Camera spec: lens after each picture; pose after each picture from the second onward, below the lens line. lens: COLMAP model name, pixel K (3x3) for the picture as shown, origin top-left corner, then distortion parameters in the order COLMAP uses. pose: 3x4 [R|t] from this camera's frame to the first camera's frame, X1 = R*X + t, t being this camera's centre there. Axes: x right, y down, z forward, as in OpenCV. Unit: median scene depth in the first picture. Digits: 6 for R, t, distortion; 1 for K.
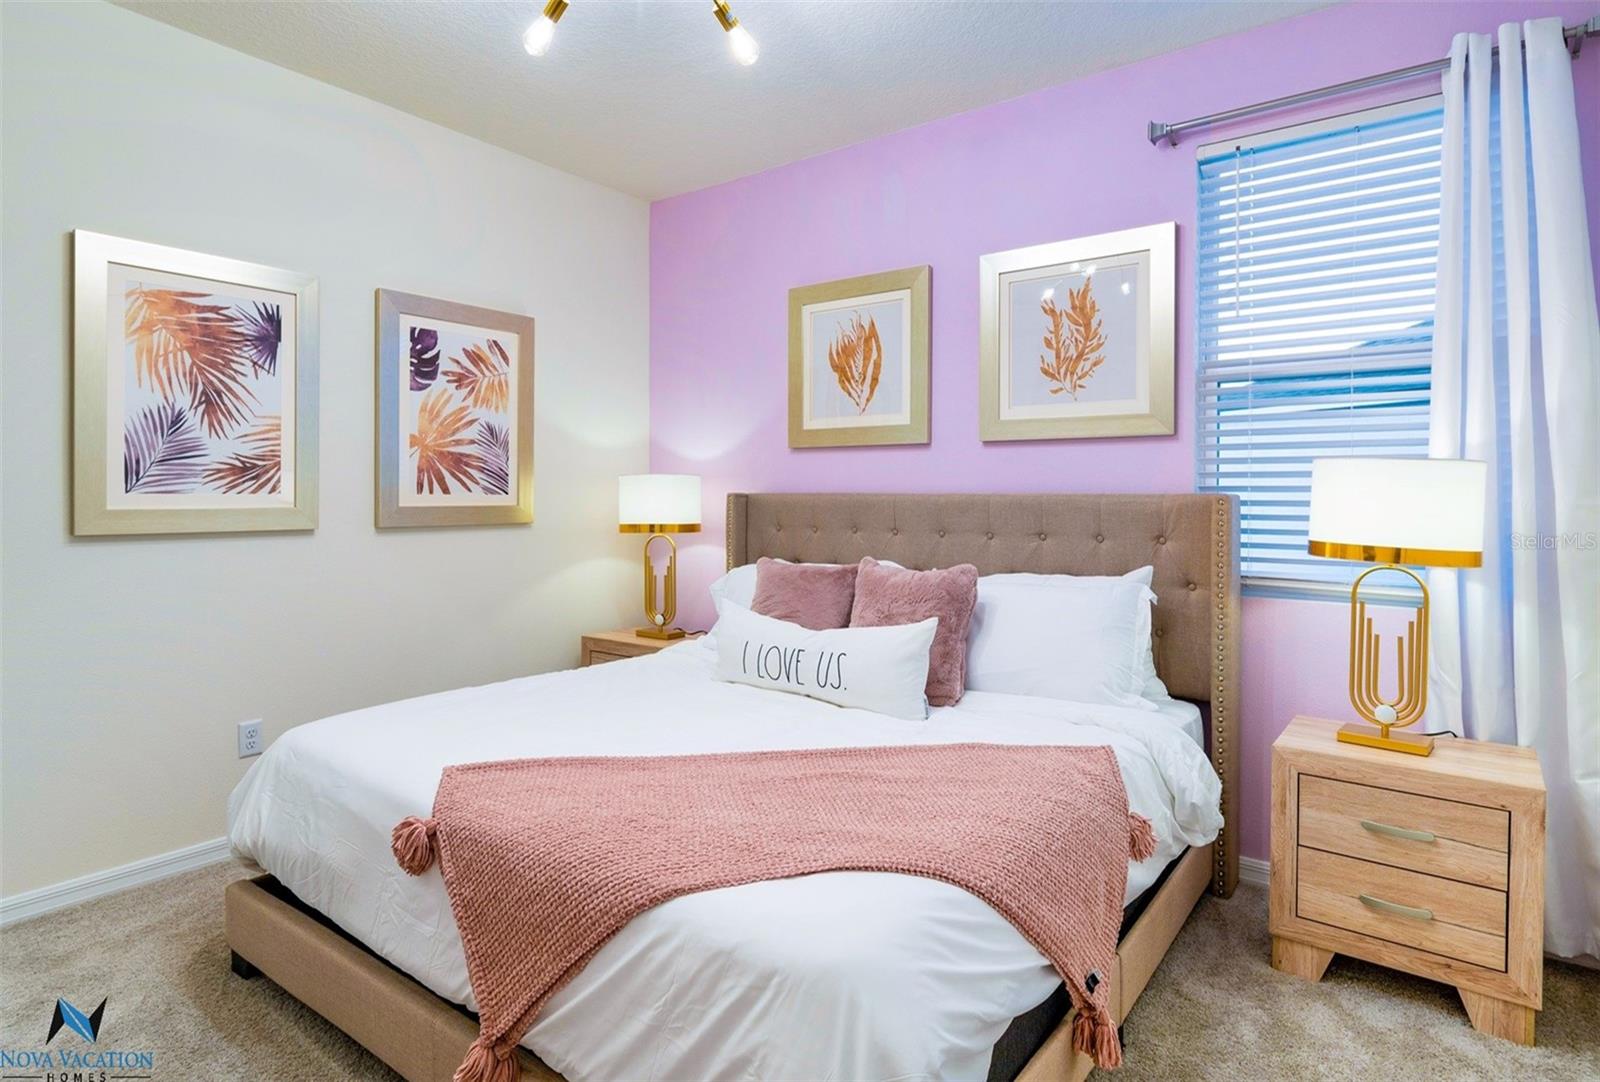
lens RADIAL K [[839.8, 0, 800.0], [0, 839.8, 541.0], [0, 0, 1]] dist [0.000446, 0.000063]
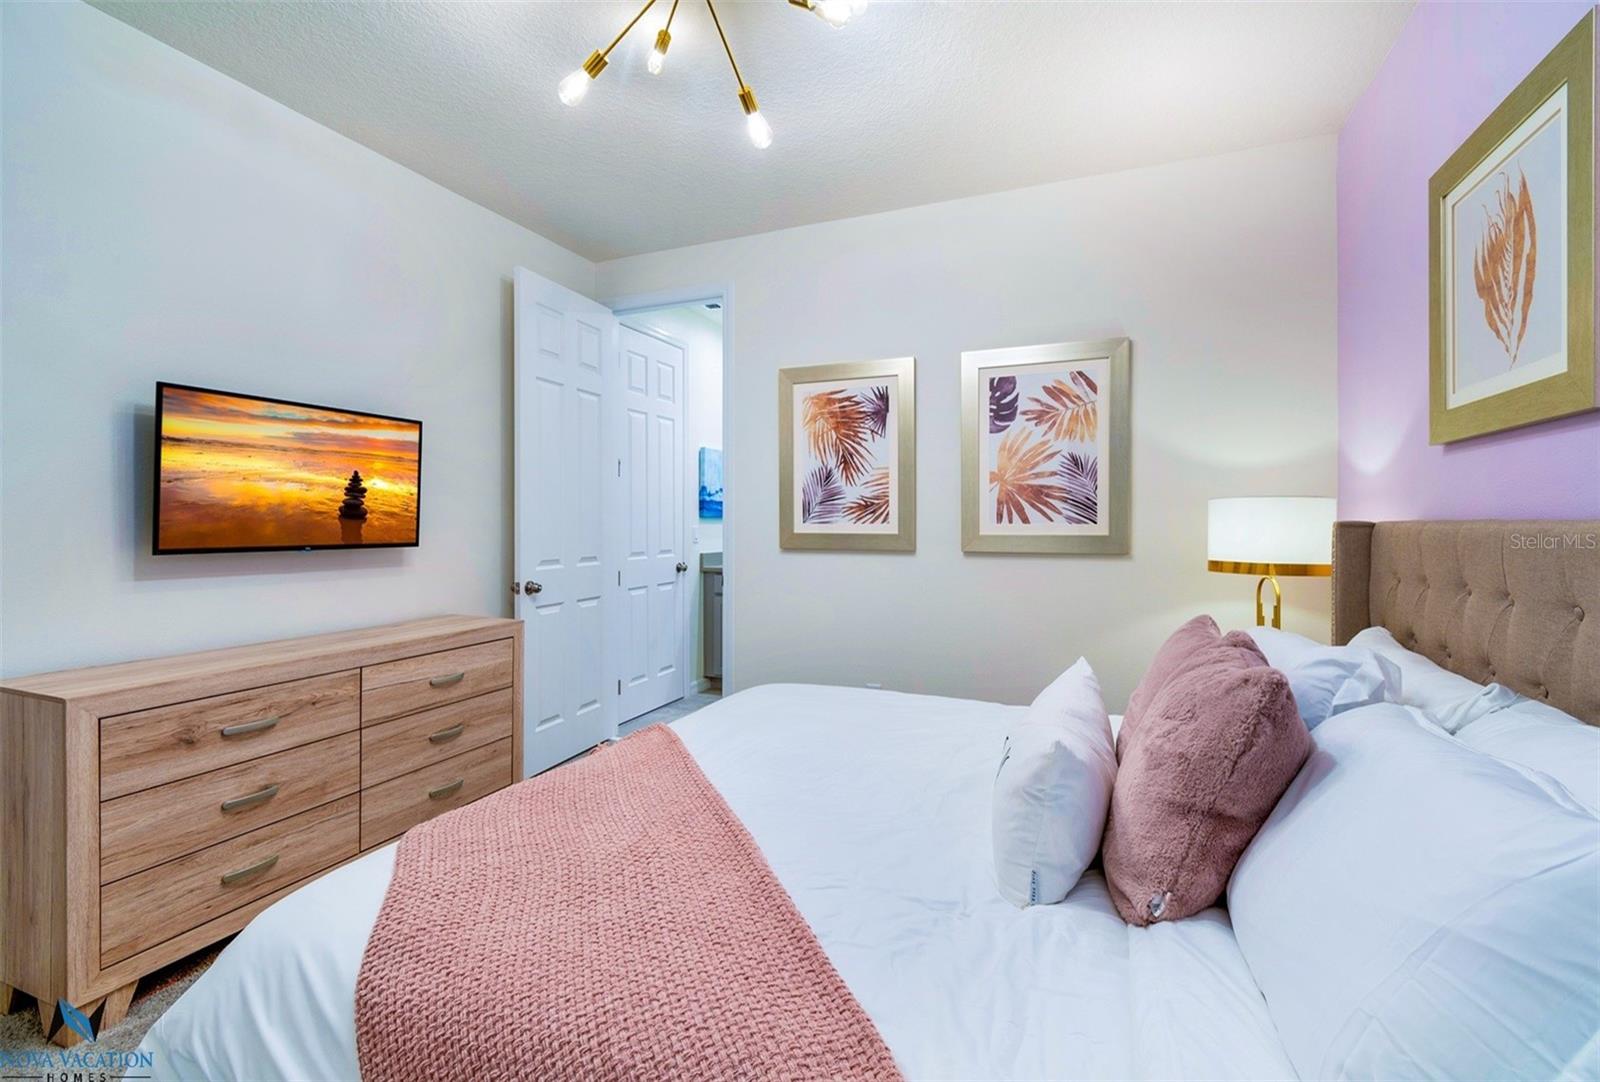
lens RADIAL K [[711.2, 0, 795.0], [0, 711.2, 536.6], [0, 0, 1]] dist [-0.001004, -0.000690]
pose [[0.251428, 0.015631, -0.967750, 0.403529], [-0.054082, 0.998534, 0.002078, -0.025776], [0.966364, 0.051815, 0.251905, 0.495659]]
